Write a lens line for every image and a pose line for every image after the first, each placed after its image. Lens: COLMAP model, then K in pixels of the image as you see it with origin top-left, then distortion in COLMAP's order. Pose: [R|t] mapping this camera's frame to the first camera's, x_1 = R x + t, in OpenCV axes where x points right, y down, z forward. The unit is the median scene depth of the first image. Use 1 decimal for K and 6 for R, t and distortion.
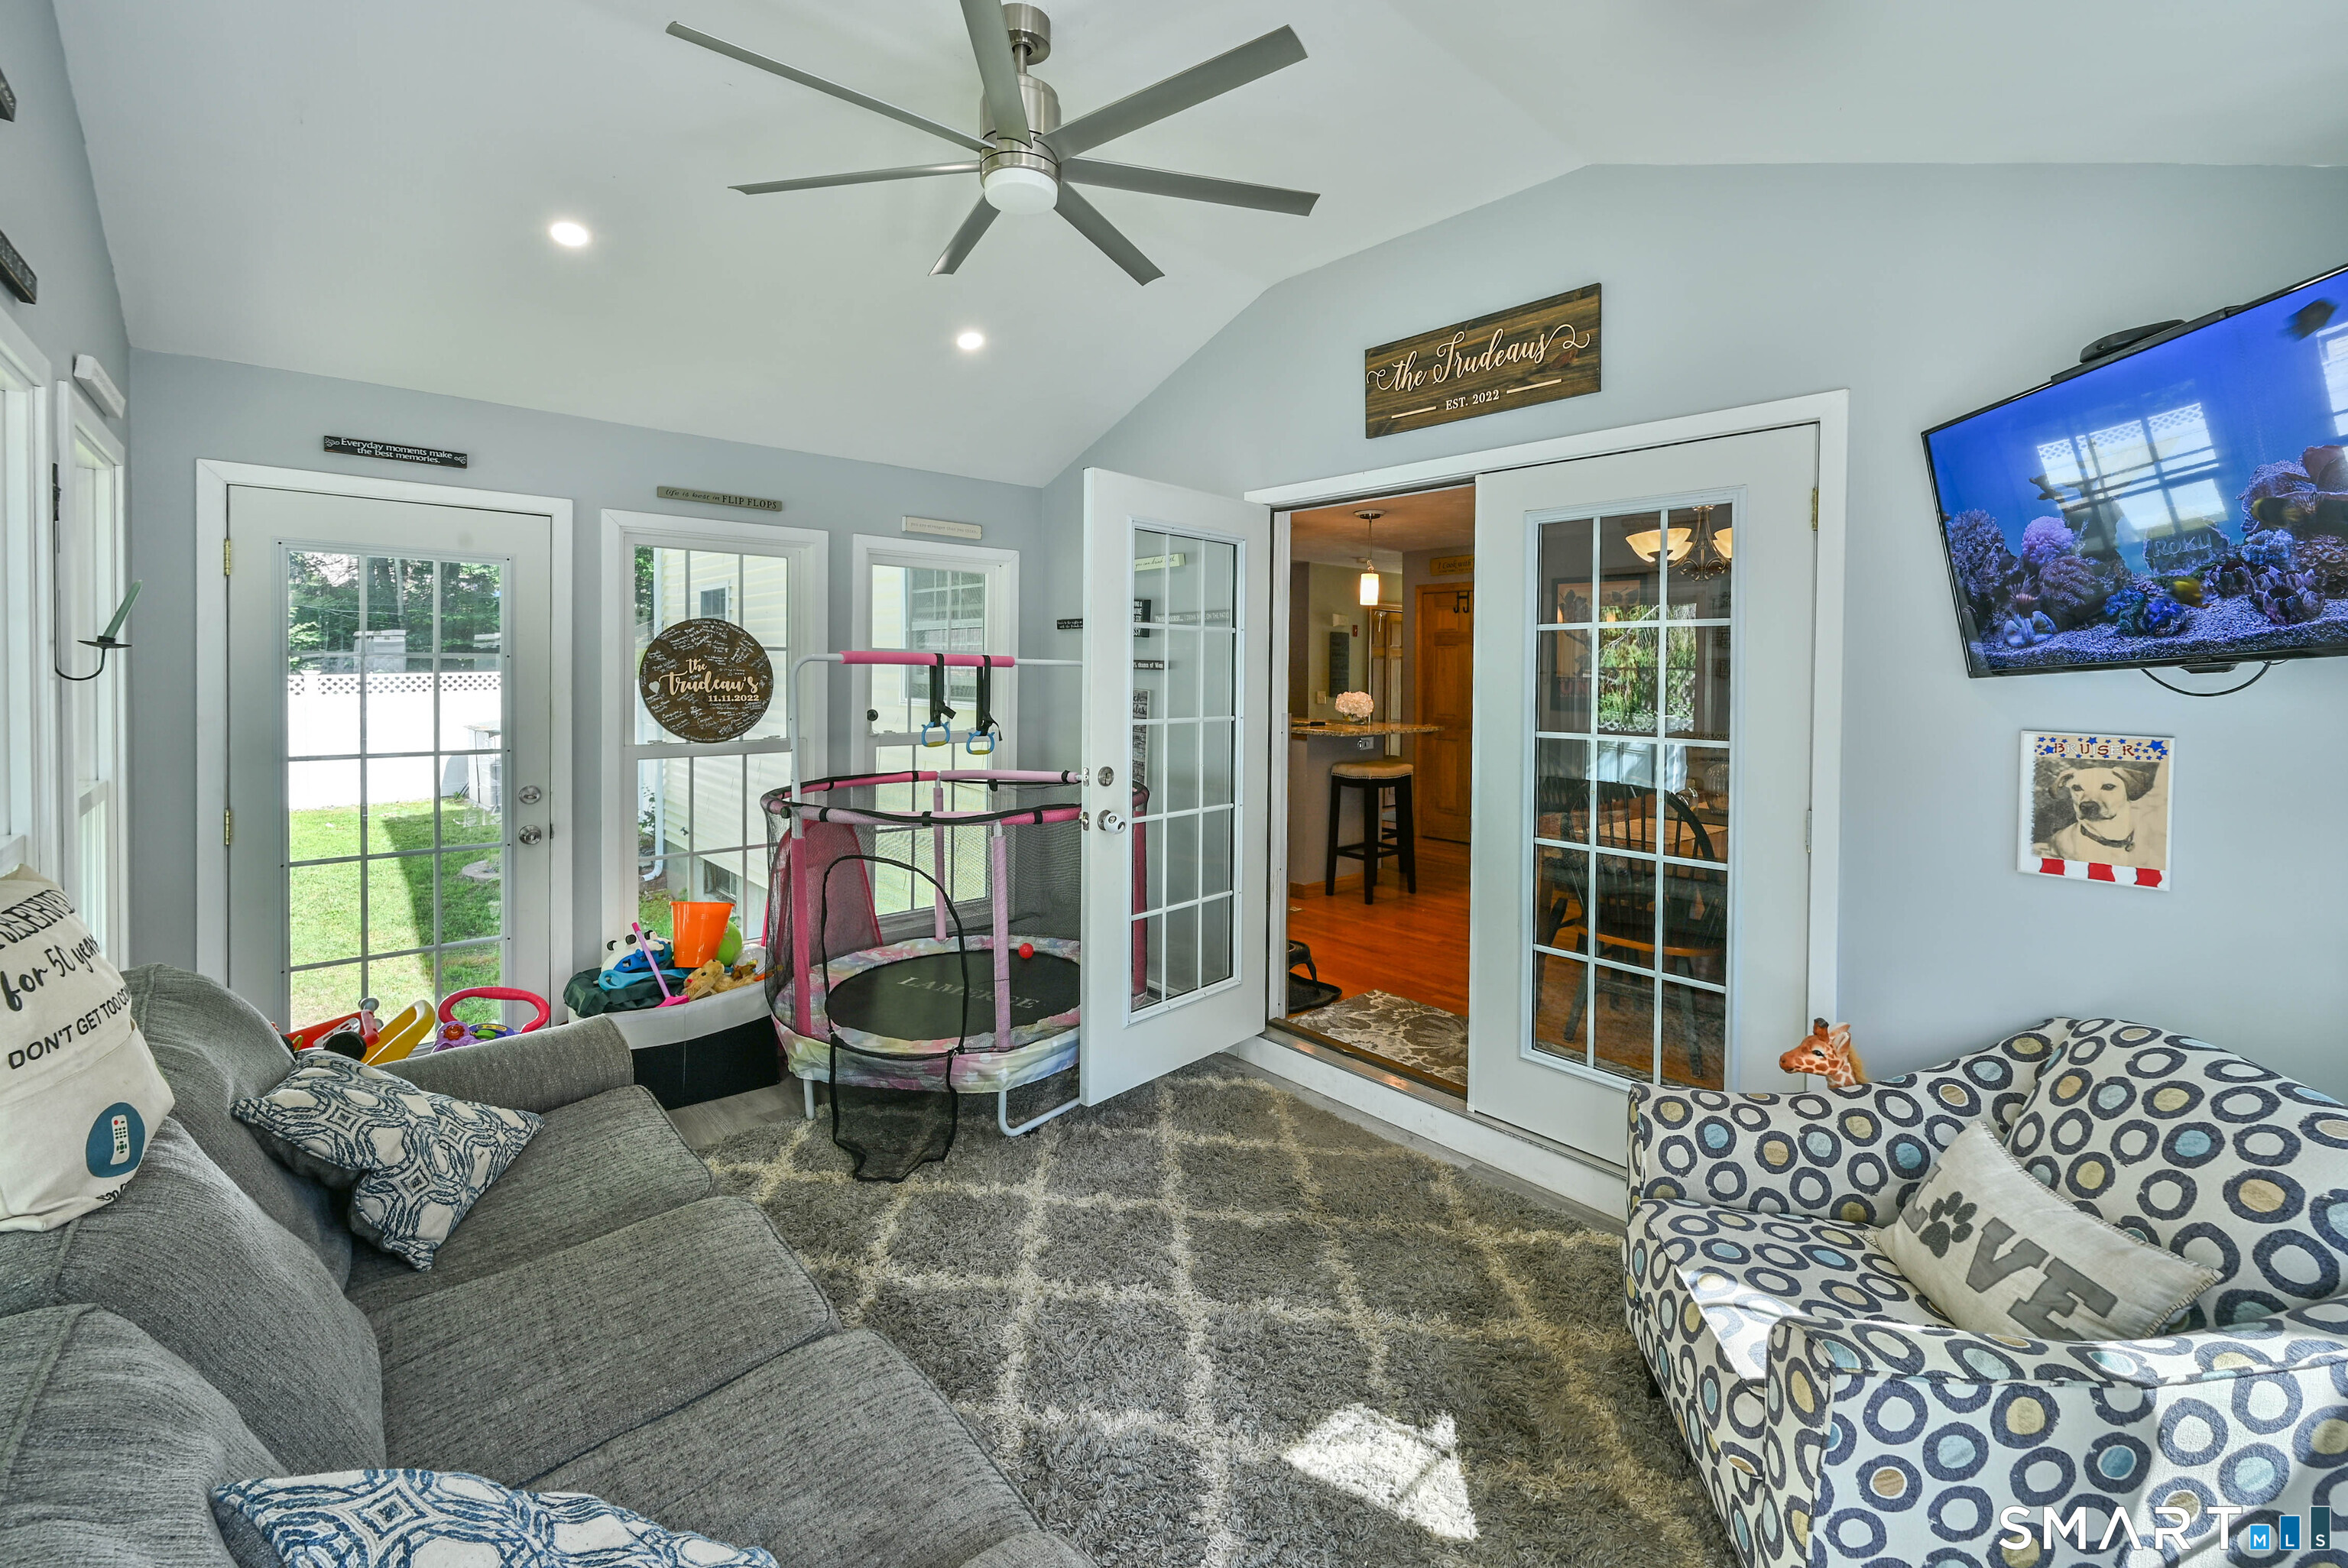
lens RADIAL K [[922.2, 0, 1165.8], [0, 922.2, 685.1], [0, 0, 1]] dist [-0.000927, -0.000070]
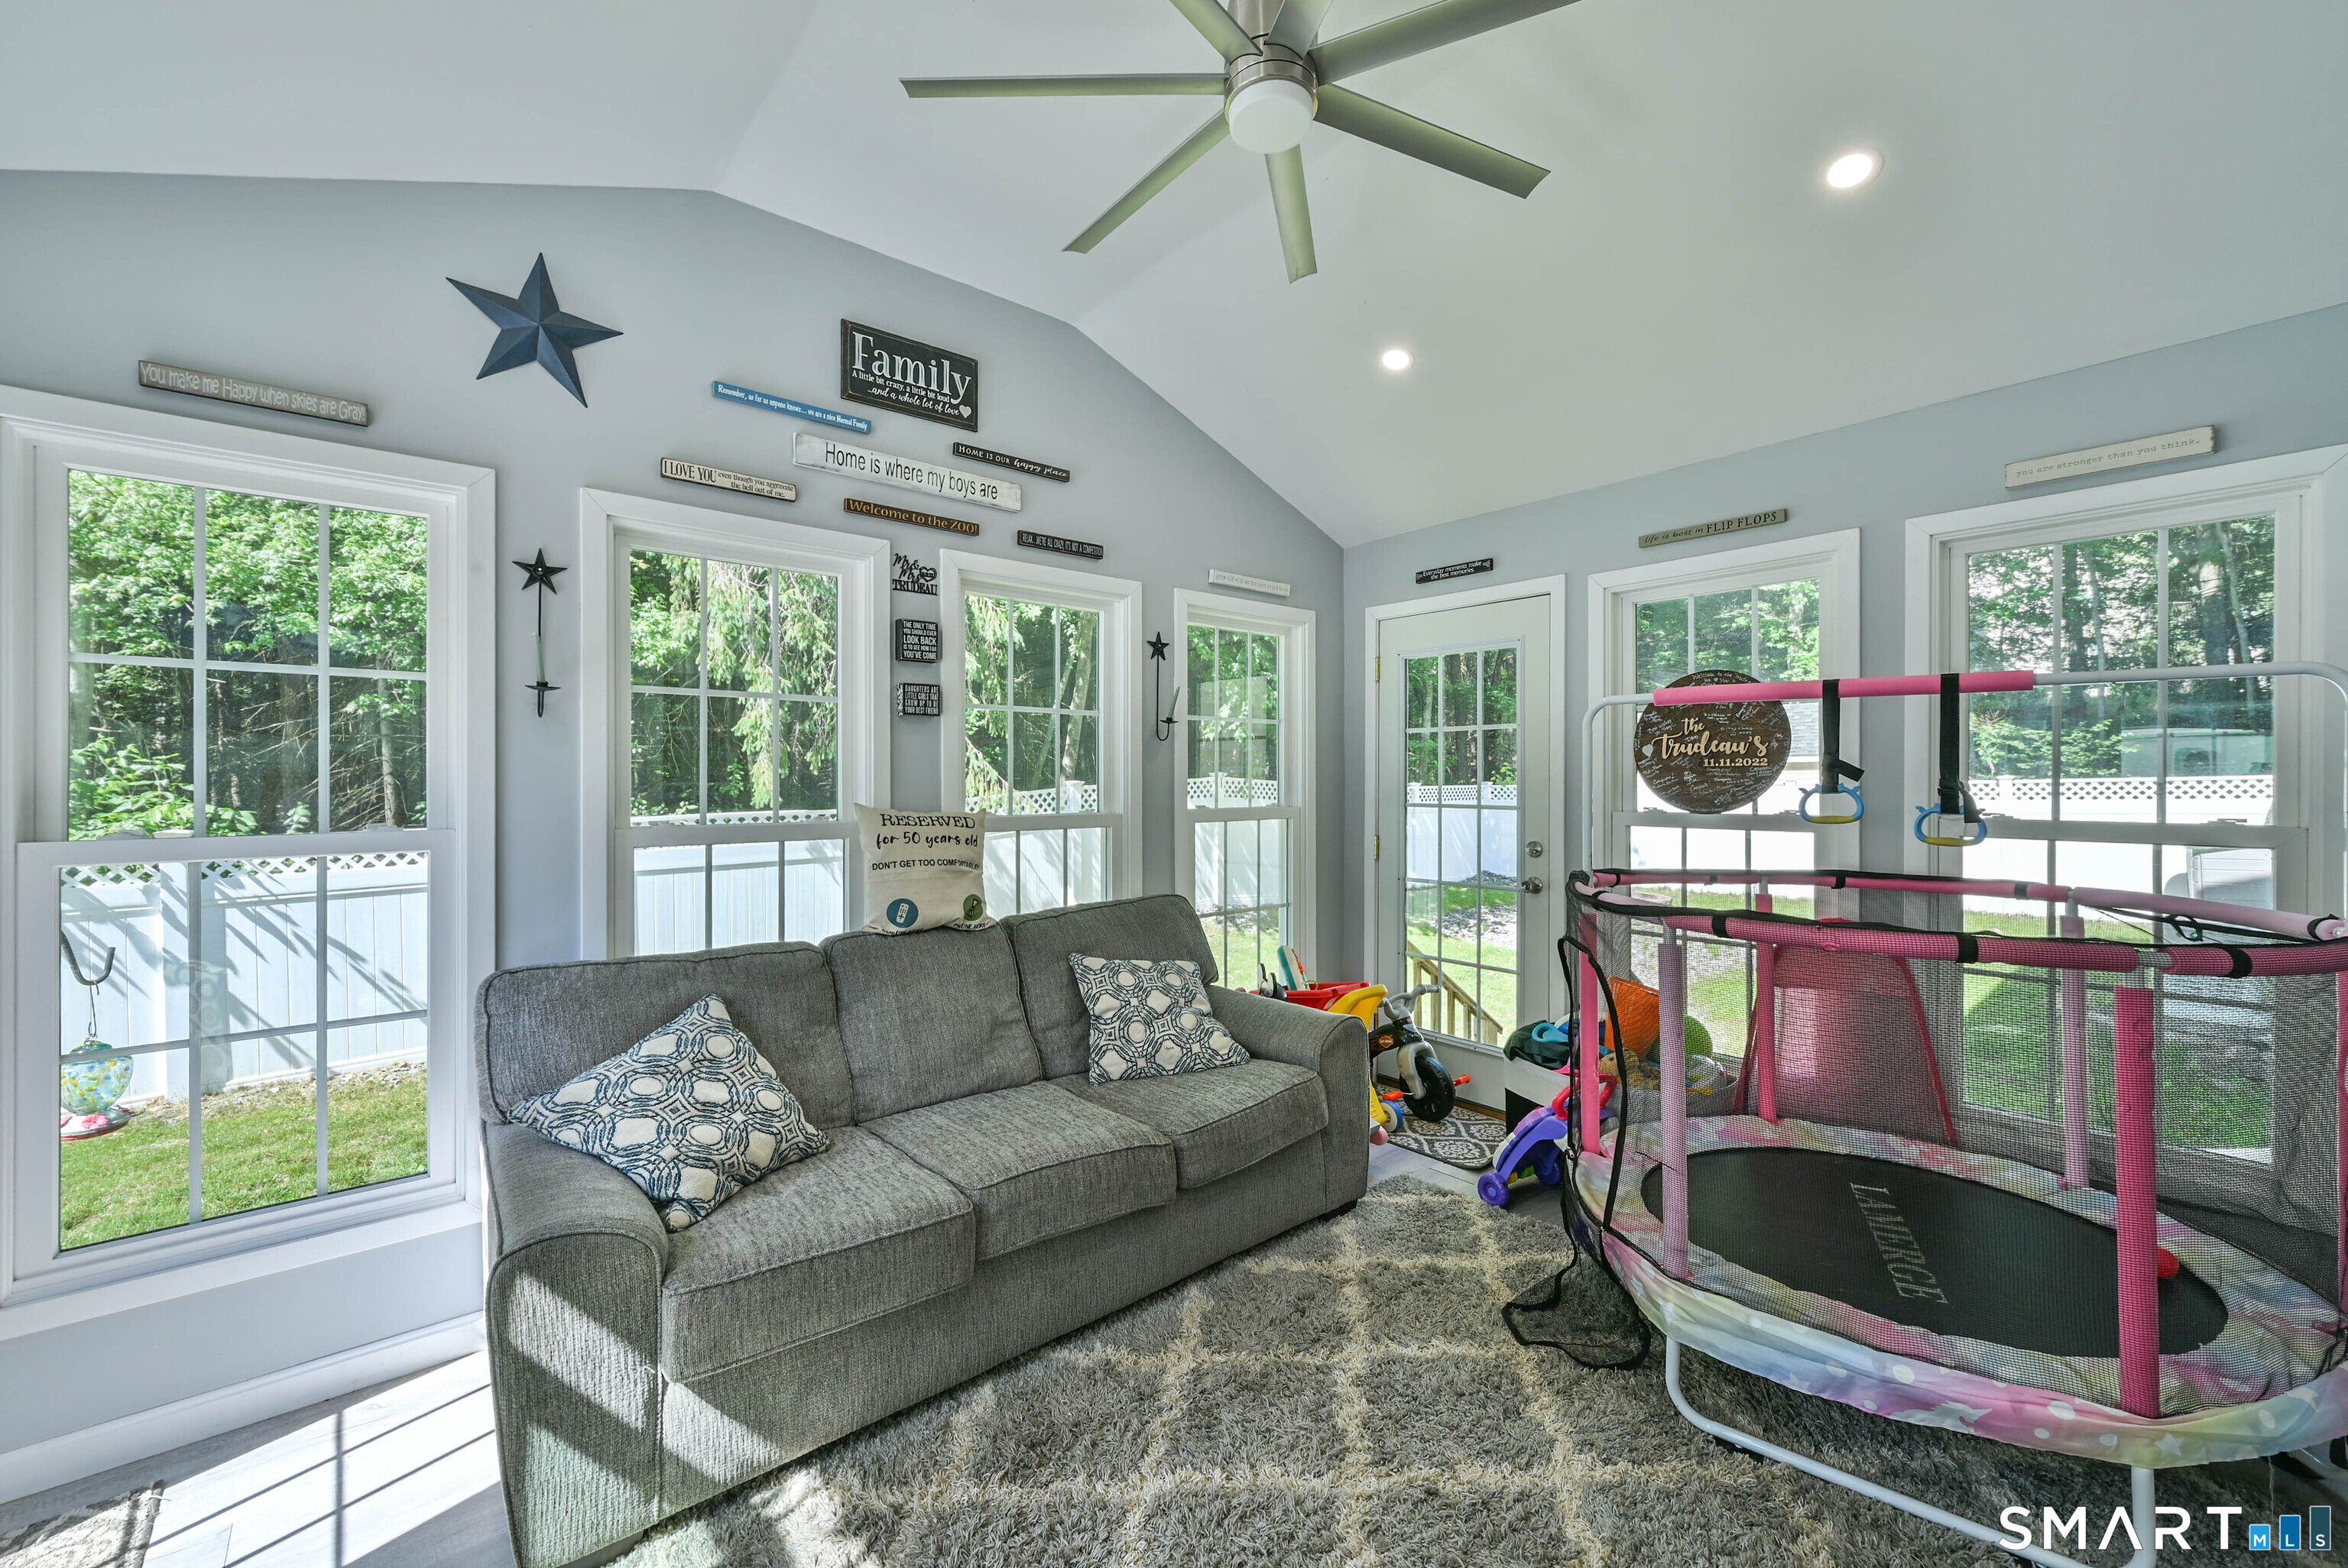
lens RADIAL K [[915.9, 0, 1174.0], [0, 915.9, 784.0], [0, 0, 1]] dist [-0.018194, 0.000027]
pose [[-0.009851, -0.005972, -0.999934, 0.375504], [-0.016061, 0.999854, -0.005813, 0.049106], [0.999822, 0.016003, -0.009945, 0.526886]]
